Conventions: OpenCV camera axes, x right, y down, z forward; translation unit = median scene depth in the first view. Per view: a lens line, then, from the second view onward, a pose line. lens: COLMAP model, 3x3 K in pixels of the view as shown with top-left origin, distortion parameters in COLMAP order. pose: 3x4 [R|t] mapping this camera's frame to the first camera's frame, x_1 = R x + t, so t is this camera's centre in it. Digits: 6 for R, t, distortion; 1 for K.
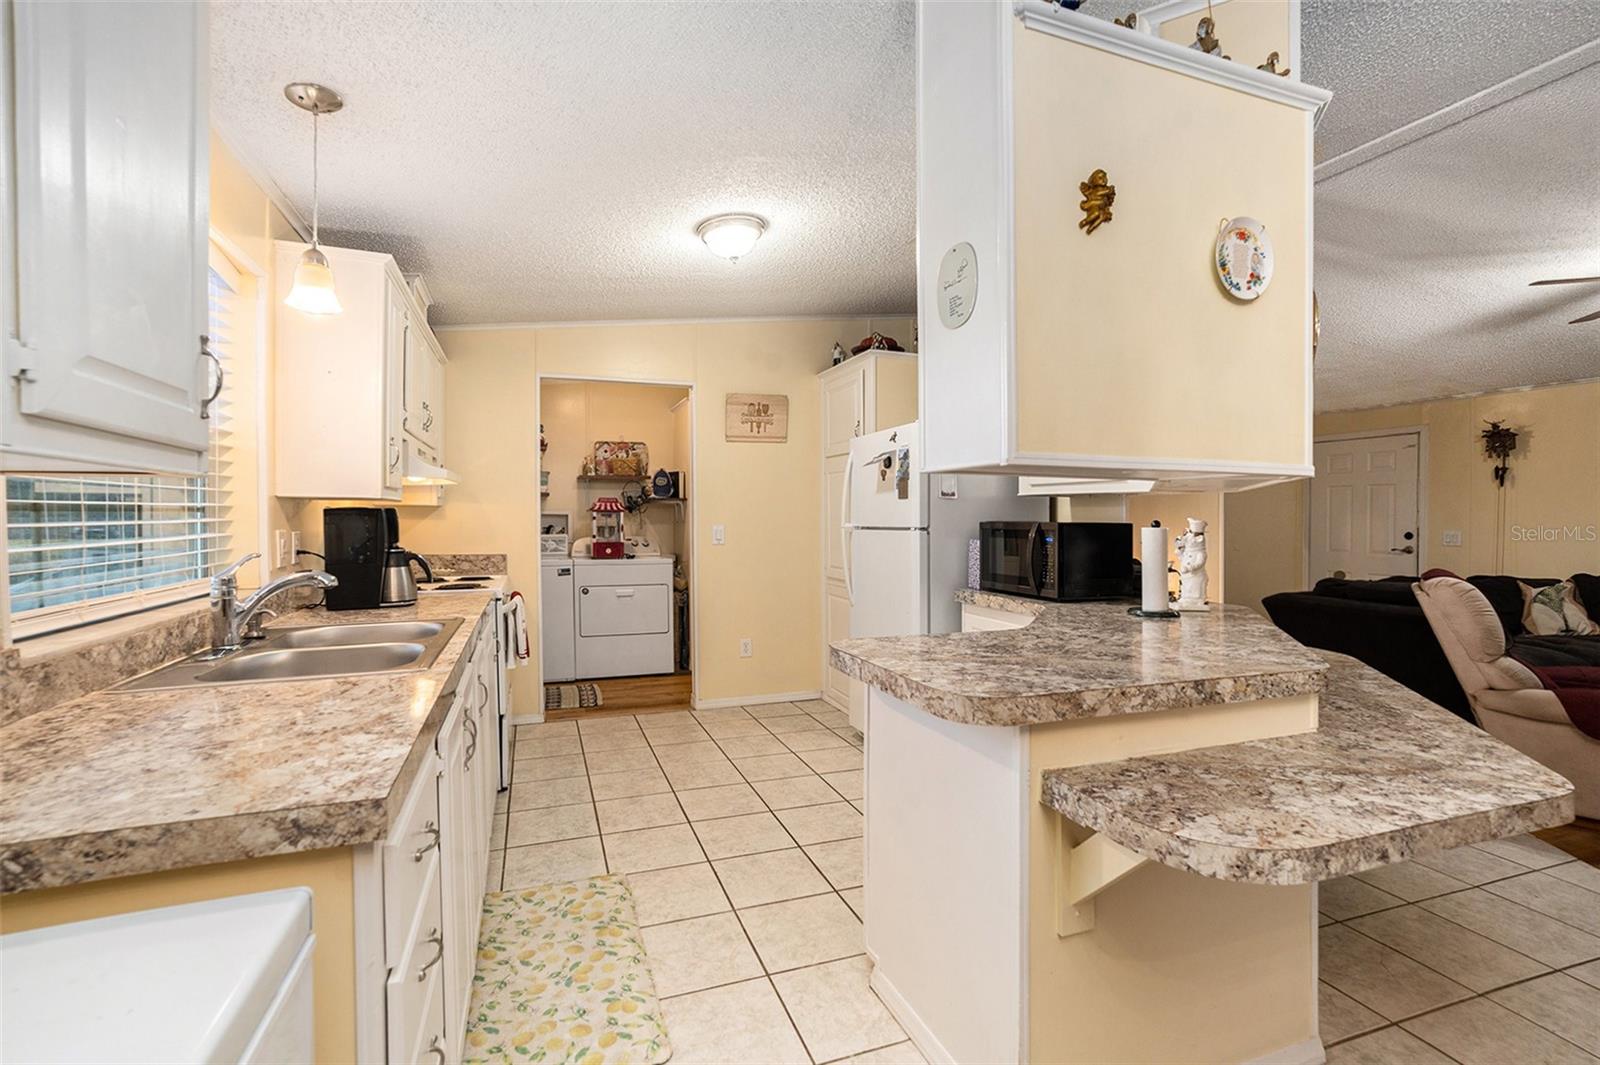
lens RADIAL K [[724.5, 0, 769.7], [0, 724.5, 528.3], [0, 0, 1]] dist [-0.015300, 0.003918]
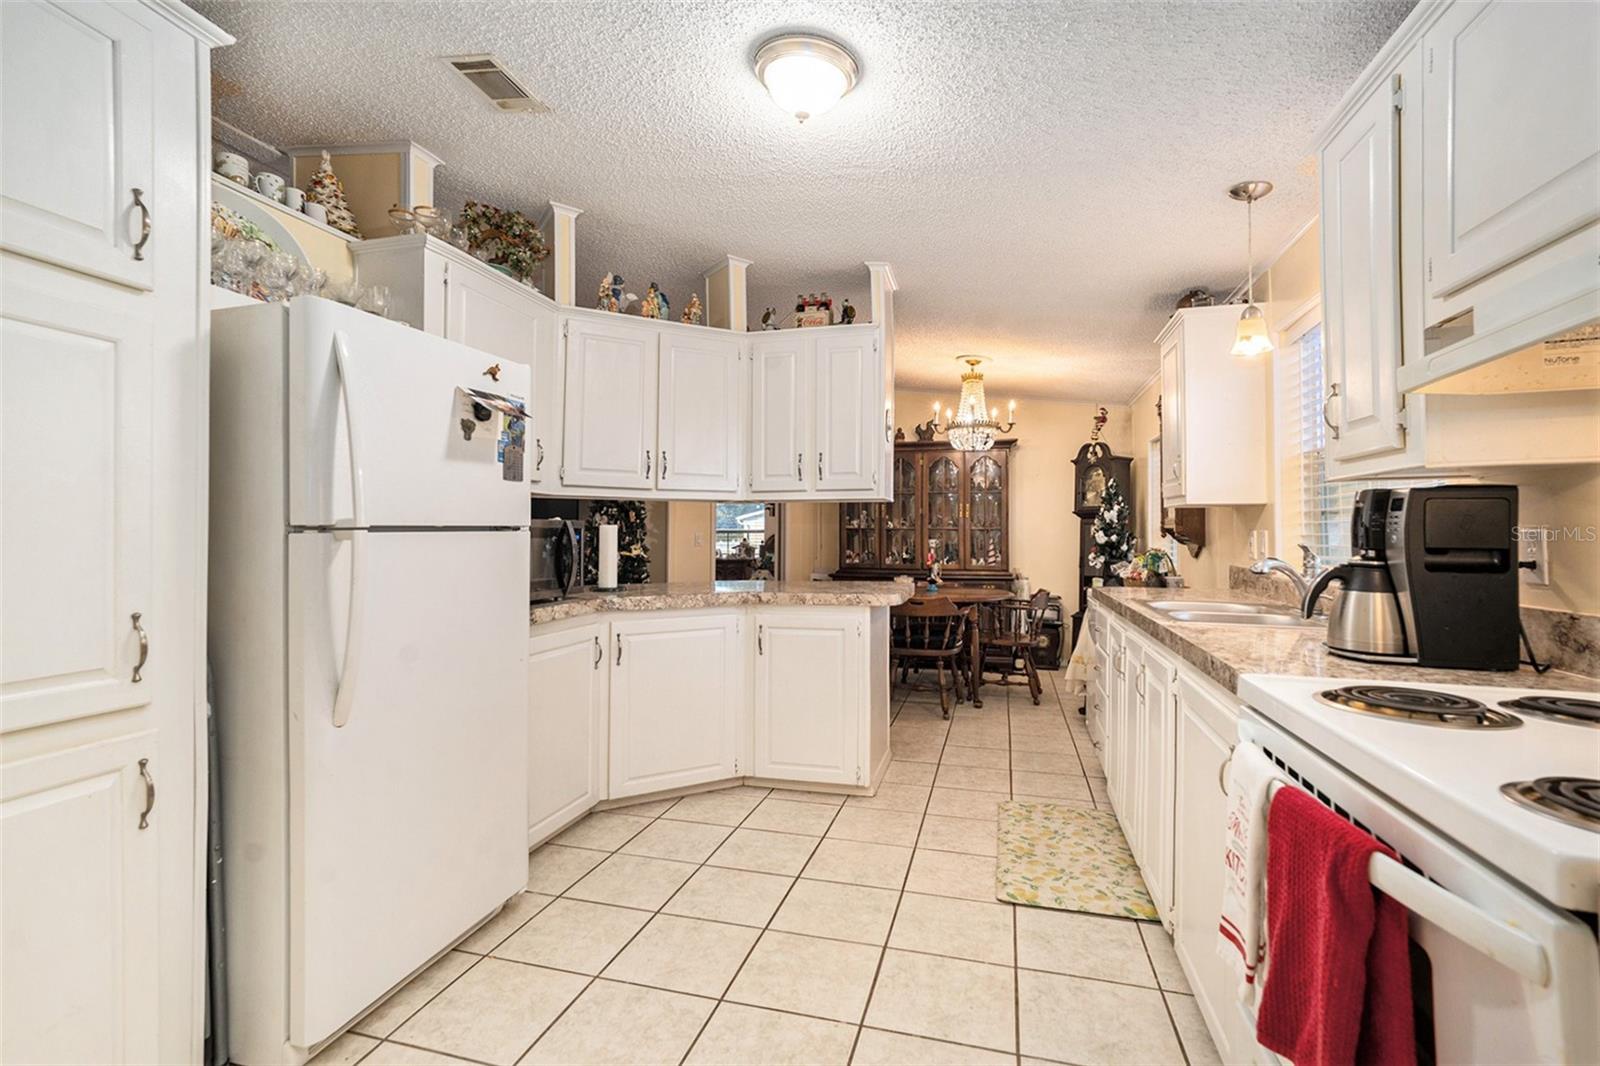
lens RADIAL K [[724.5, 0, 792.9], [0, 724.5, 529.4], [0, 0, 1]] dist [-0.015300, 0.003918]
pose [[-0.829131, 0.000044, 0.559054, -0.570133], [0.005340, 0.999955, 0.007842, -0.003856], [-0.559029, 0.009488, -0.829094, 2.181559]]
